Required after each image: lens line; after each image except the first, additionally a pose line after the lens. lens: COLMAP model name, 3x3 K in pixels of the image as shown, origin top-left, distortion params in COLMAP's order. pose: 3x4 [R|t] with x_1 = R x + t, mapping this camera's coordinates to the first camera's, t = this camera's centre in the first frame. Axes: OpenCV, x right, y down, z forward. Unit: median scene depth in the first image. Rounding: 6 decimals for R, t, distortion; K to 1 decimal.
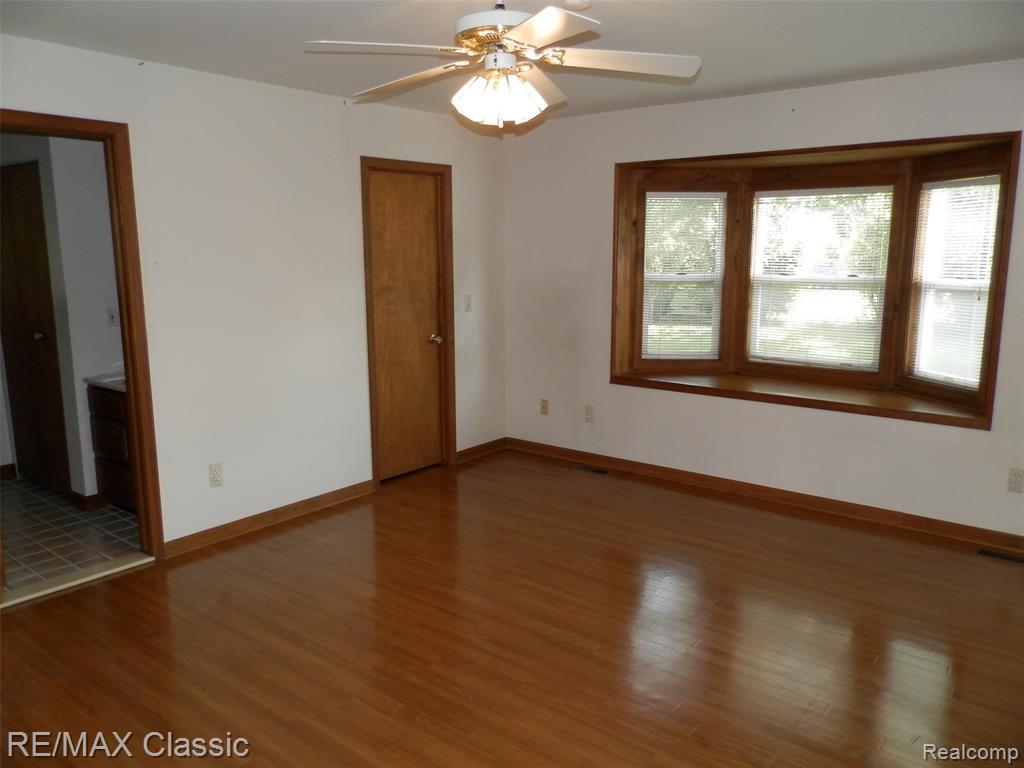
lens RADIAL K [[769.3, 0, 510.1], [0, 769.3, 386.0], [0, 0, 1]] dist [0.006792, -0.001713]
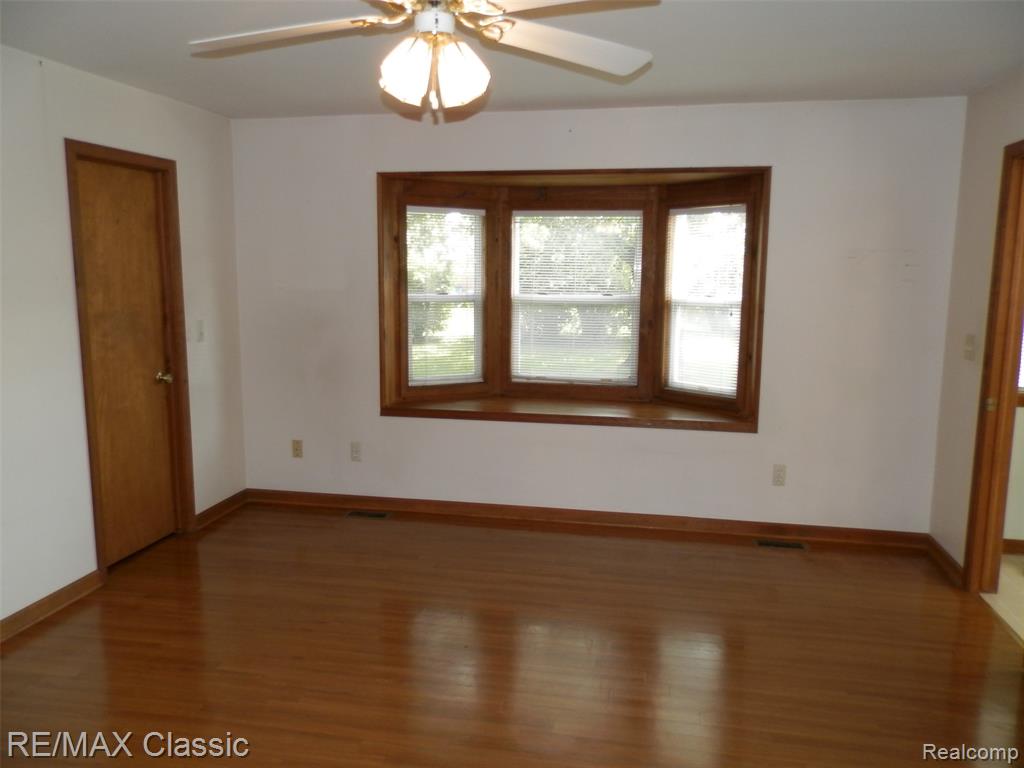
lens RADIAL K [[769.3, 0, 512.2], [0, 769.3, 382.4], [0, 0, 1]] dist [0.006792, -0.001713]
pose [[0.883529, -0.059774, 0.464546, -0.156827], [0.073528, 0.997227, -0.011528, -0.021556], [-0.462569, 0.044342, 0.885474, 0.139118]]
